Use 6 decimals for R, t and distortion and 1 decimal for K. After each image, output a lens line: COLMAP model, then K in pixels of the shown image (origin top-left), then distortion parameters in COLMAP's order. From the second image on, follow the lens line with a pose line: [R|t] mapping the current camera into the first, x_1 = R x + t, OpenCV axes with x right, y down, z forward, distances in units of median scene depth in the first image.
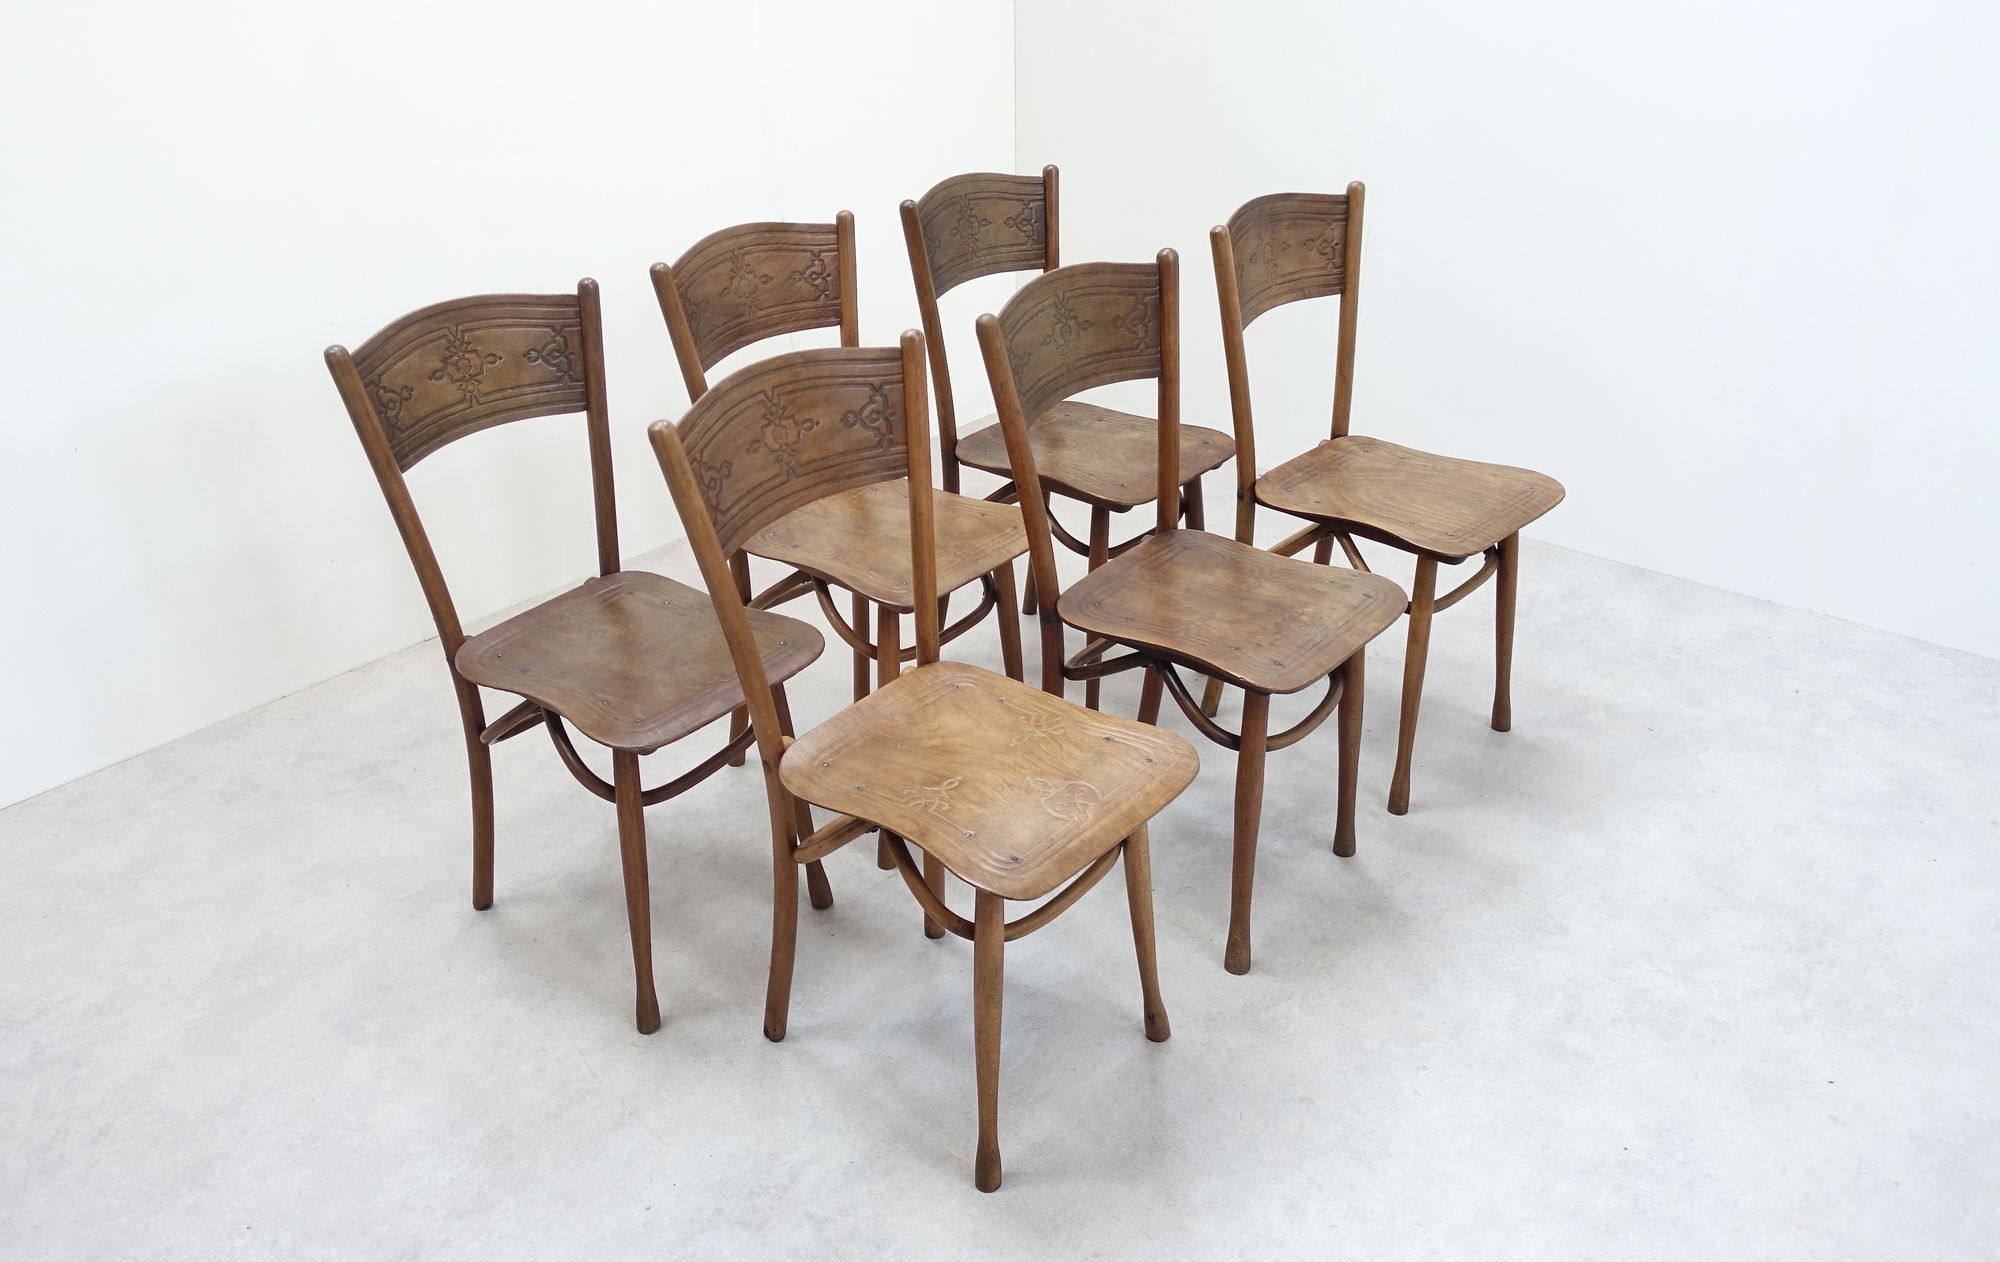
lens RADIAL K [[1295.7, 0, 1042.1], [0, 1295.7, 652.2], [0, 0, 1]] dist [-0.002494, -0.001217]
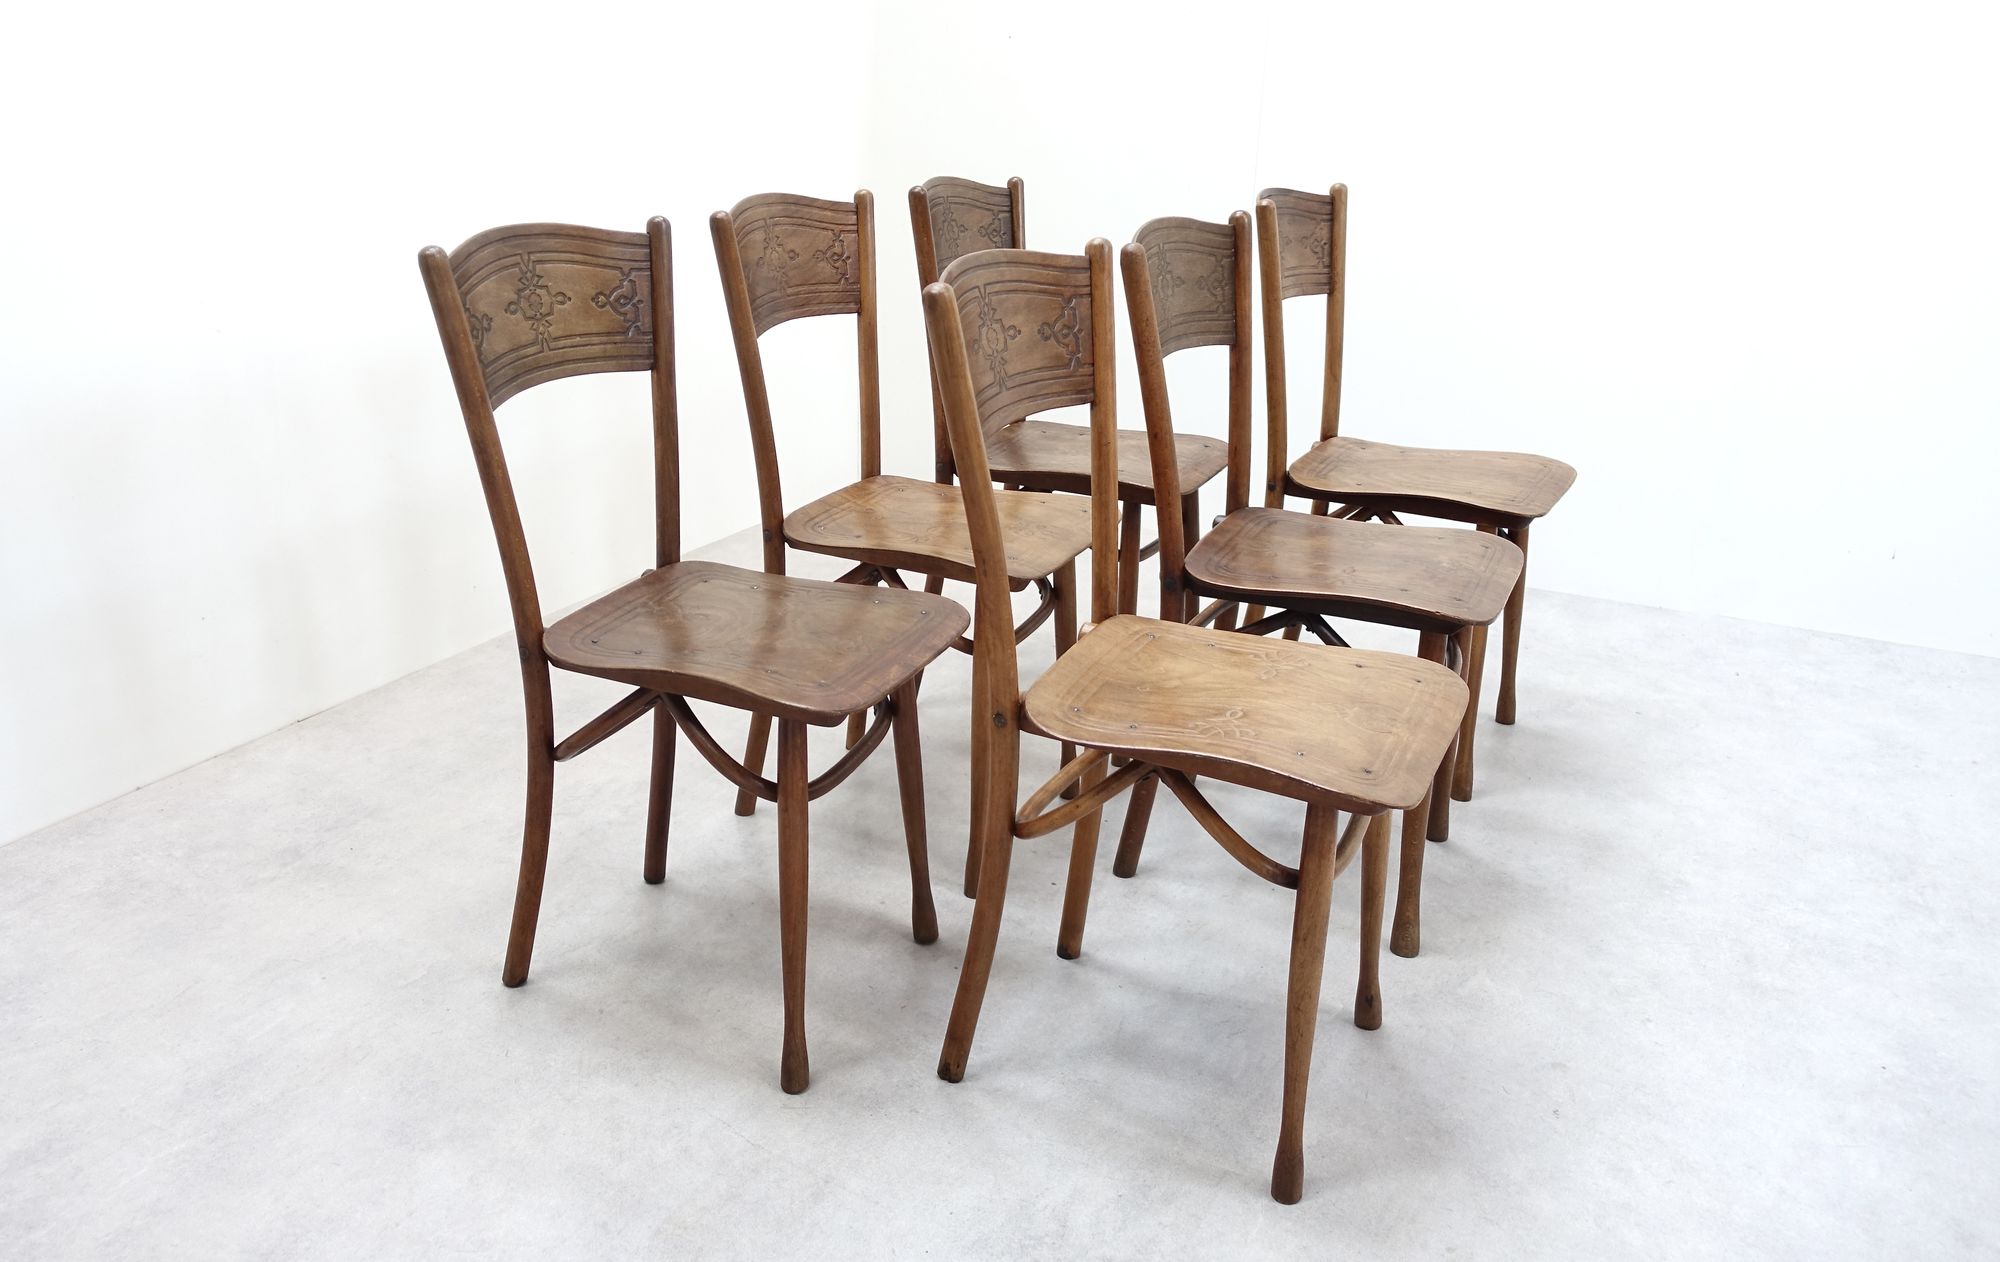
lens RADIAL K [[1305.4, 0, 1006.5], [0, 1305.4, 638.7], [0, 0, 1]] dist [-0.001713, -0.003428]
pose [[0.976664, -0.055350, 0.207518, -0.316609], [0.080145, 0.990352, -0.113048, 0.109736], [-0.199259, 0.127041, 0.971677, 0.133244]]
